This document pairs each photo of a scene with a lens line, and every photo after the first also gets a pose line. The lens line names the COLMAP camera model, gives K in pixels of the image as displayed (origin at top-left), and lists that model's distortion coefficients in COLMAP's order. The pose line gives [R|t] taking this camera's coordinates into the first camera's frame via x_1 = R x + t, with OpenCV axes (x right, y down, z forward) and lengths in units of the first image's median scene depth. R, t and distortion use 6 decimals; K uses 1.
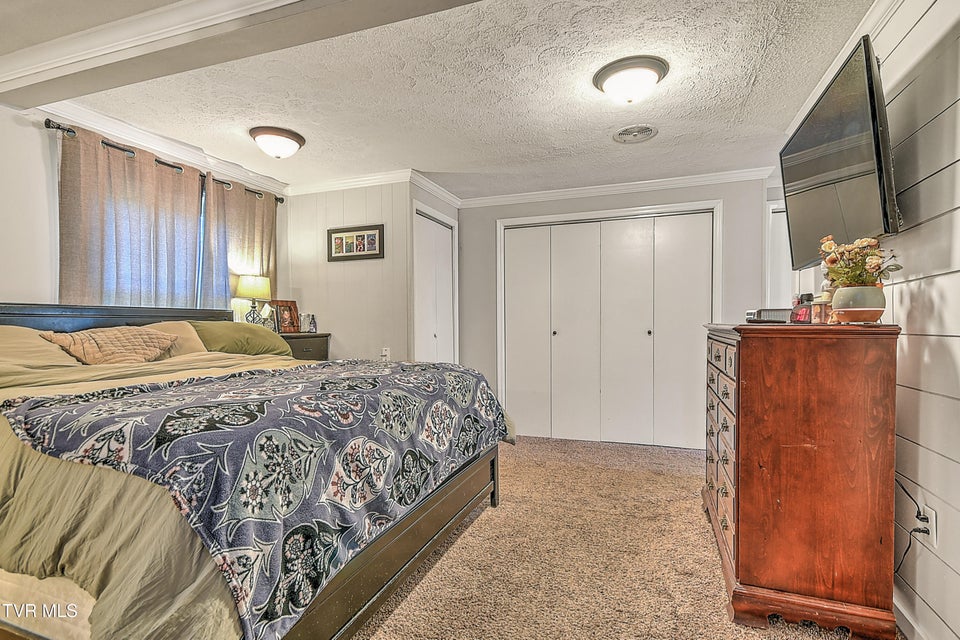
lens RADIAL K [[474.5, 0, 479.9], [0, 474.5, 338.1], [0, 0, 1]] dist [0.033975, -0.003055]
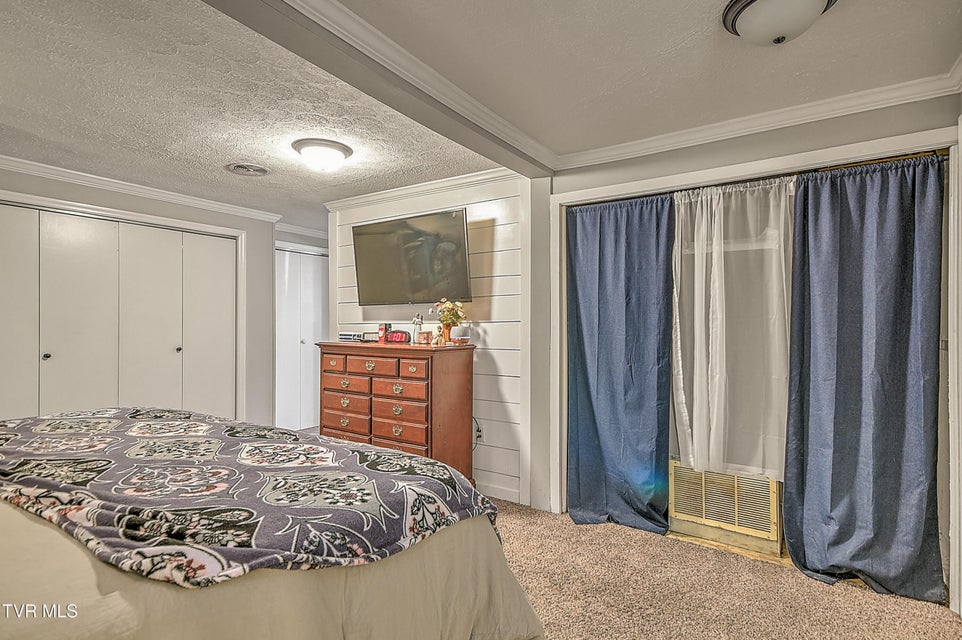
lens RADIAL K [[475.5, 0, 483.0], [0, 475.5, 322.4], [0, 0, 1]] dist [0.033975, -0.003055]
pose [[0.220572, 0.005262, 0.975357, -1.220760], [0.027605, 0.999551, -0.011636, -0.100879], [-0.974980, 0.029491, 0.220328, 0.491396]]
